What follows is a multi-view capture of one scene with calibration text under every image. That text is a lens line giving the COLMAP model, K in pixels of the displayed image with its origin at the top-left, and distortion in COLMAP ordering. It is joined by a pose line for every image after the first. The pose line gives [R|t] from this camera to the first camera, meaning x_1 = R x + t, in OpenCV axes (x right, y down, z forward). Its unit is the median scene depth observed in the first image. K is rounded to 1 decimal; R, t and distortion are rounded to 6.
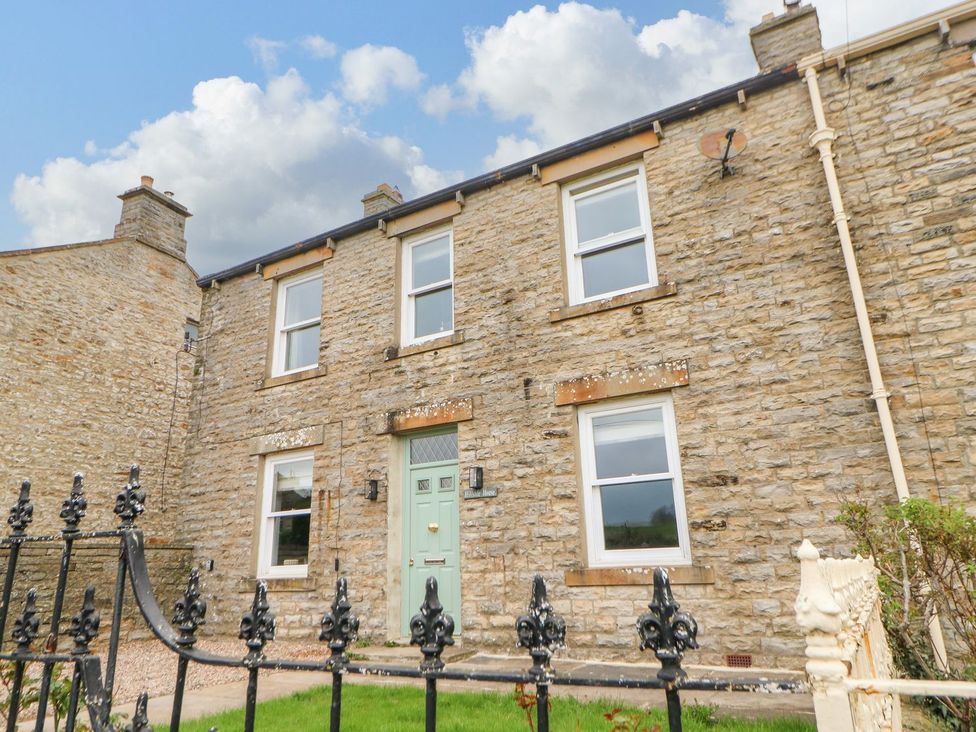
lens RADIAL K [[662.7, 0, 491.4], [0, 662.7, 346.8], [0, 0, 1]] dist [0.002938, -0.004738]
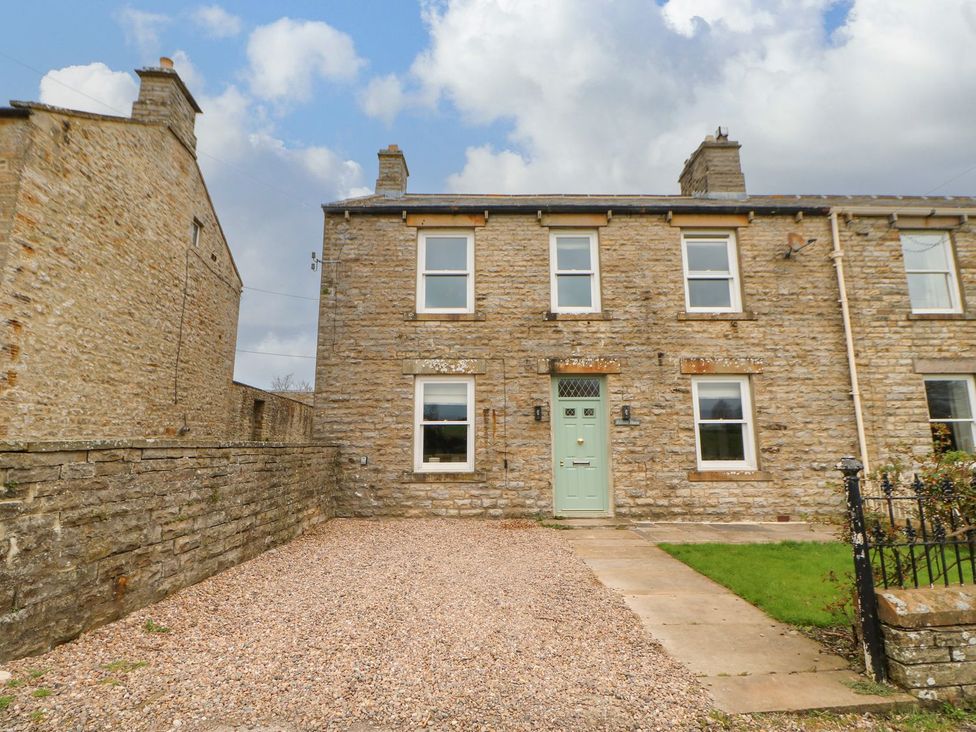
lens RADIAL K [[525.4, 0, 449.9], [0, 525.4, 346.0], [0, 0, 1]] dist [-0.004147, -0.007840]
pose [[0.855152, 0.121851, 0.503853, -0.978556], [-0.186597, 0.979183, 0.079894, 0.025712], [-0.483629, -0.162339, 0.860087, 0.171659]]
